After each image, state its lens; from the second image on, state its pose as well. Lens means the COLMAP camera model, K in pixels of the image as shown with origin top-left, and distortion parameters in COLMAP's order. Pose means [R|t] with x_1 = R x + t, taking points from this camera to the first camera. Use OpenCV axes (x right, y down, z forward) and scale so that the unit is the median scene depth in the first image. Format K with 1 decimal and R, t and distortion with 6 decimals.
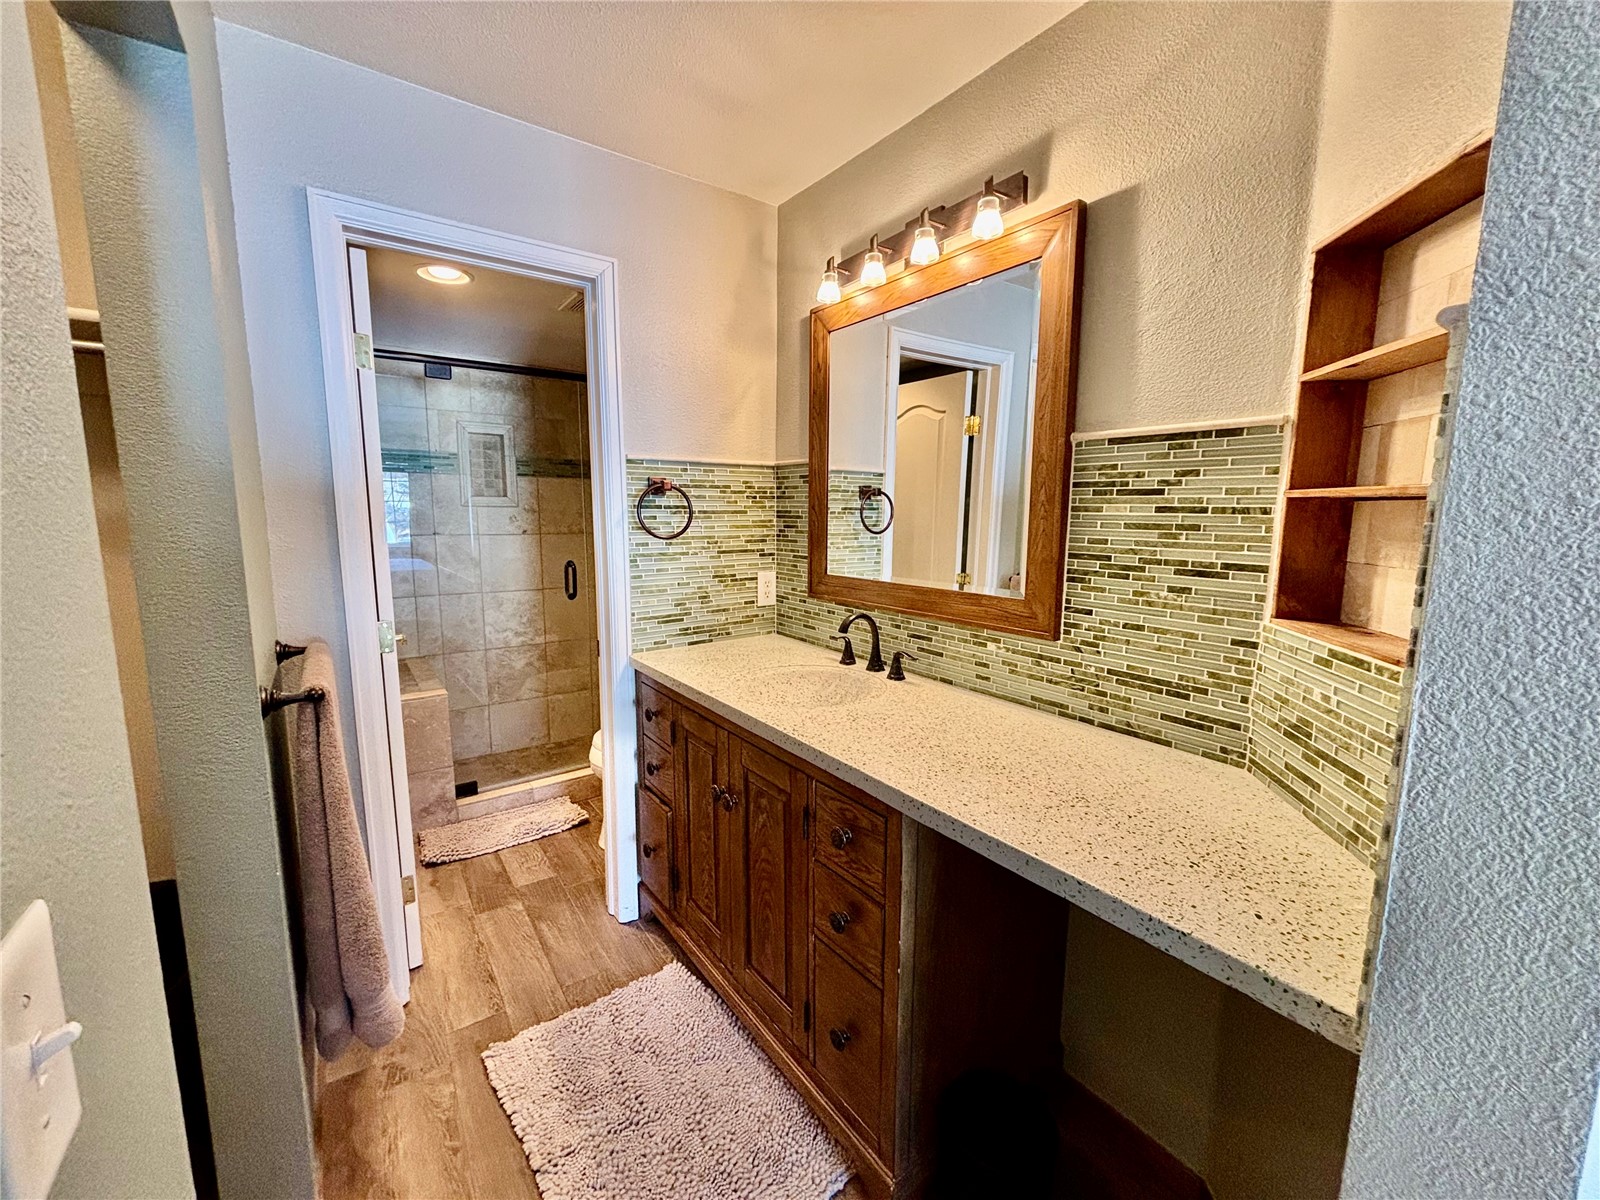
lens RADIAL K [[644.2, 0, 794.3], [0, 644.2, 598.2], [0, 0, 1]] dist [0.001231, -0.000128]
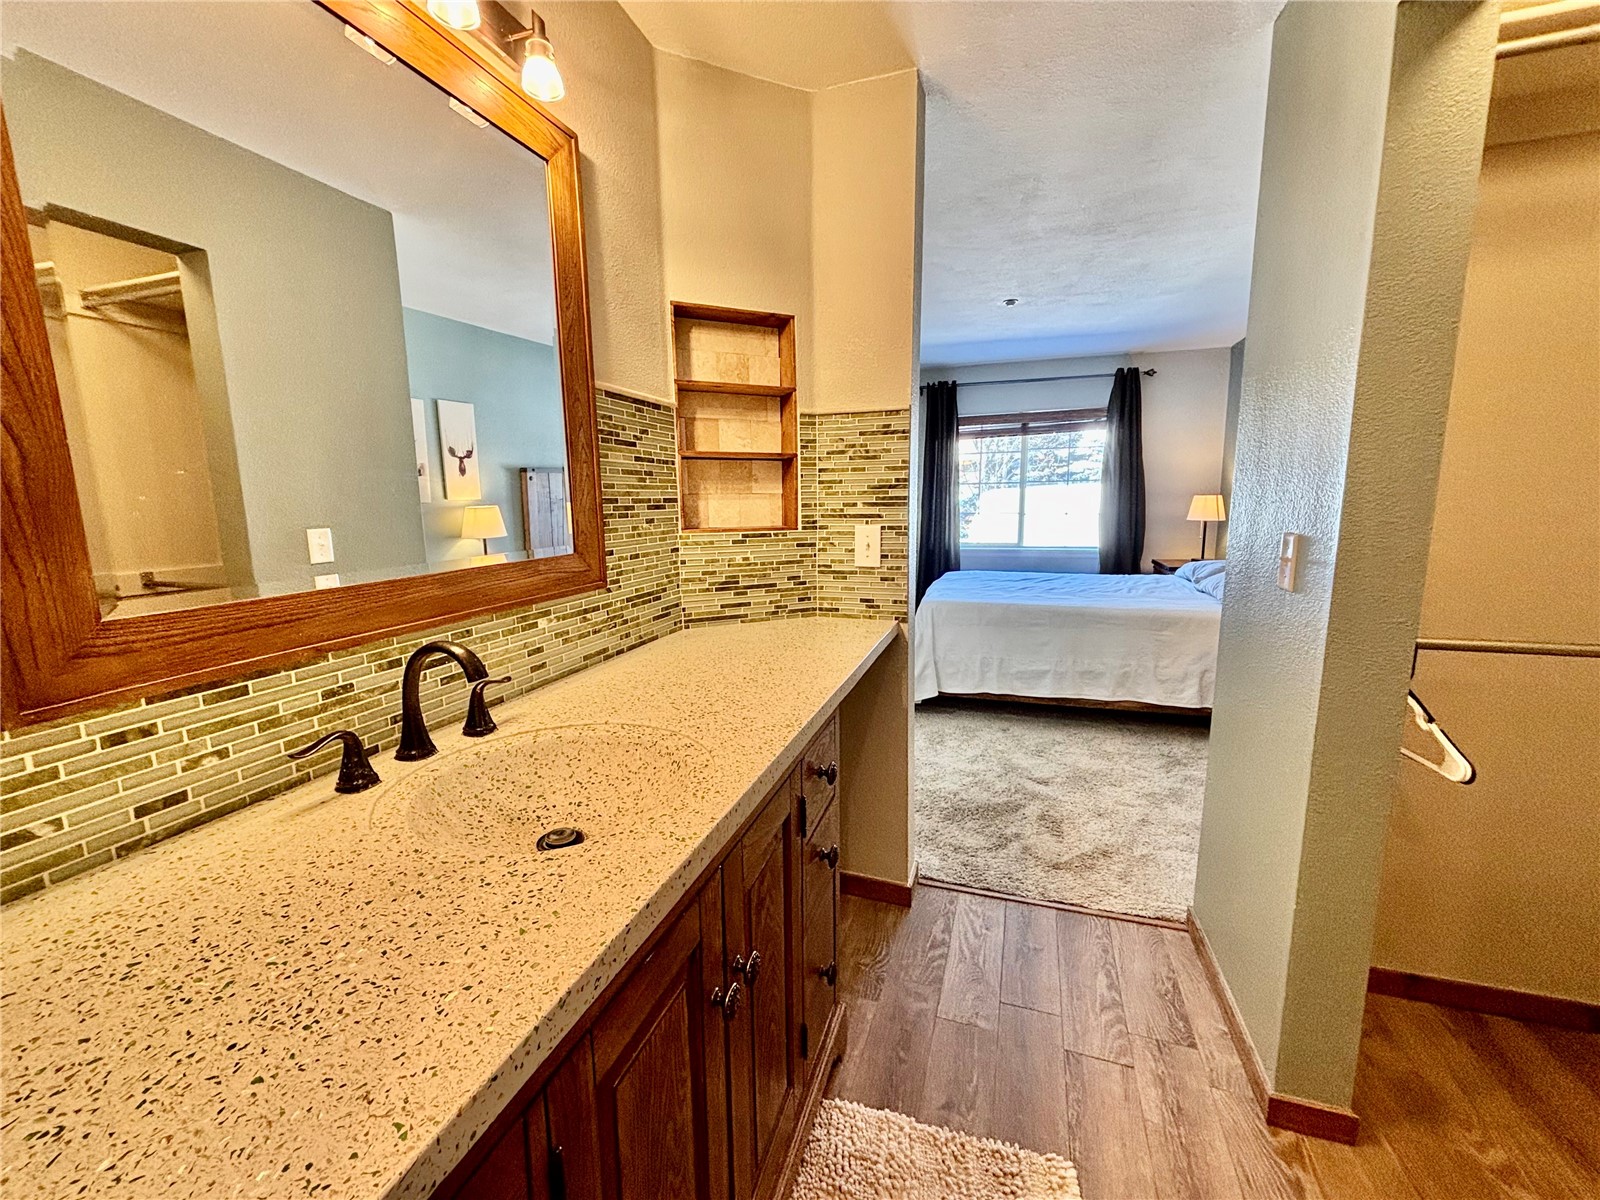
lens RADIAL K [[644.2, 0, 793.6], [0, 644.2, 602.6], [0, 0, 1]] dist [0.001231, -0.000128]
pose [[-0.585985, -0.128275, 0.800104, -0.605555], [0.121494, 0.962321, 0.243263, -0.125637], [-0.801162, 0.239756, -0.548322, 1.395222]]
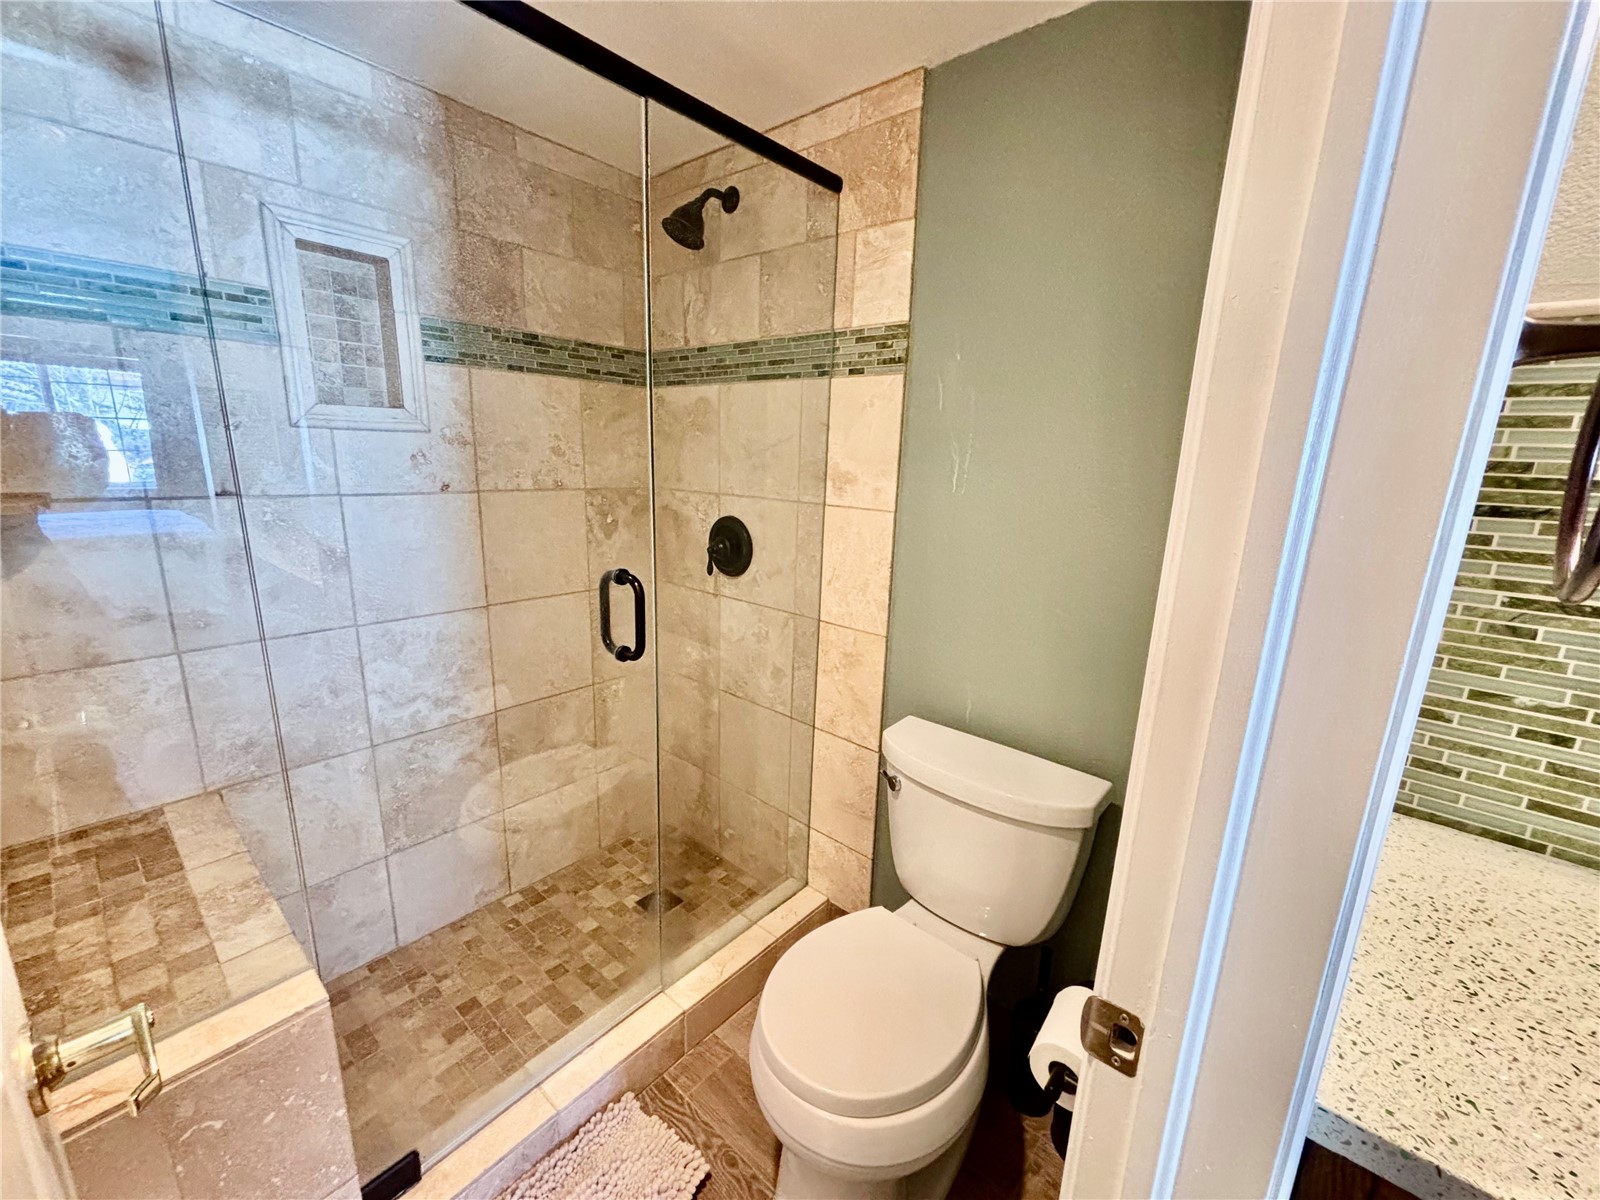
lens RADIAL K [[644.2, 0, 796.0], [0, 644.2, 595.5], [0, 0, 1]] dist [0.001231, -0.000128]
pose [[0.972867, -0.029692, 0.229450, -0.737326], [0.008652, 0.995706, 0.092166, -0.172804], [-0.231201, -0.087680, 0.968947, 1.270676]]
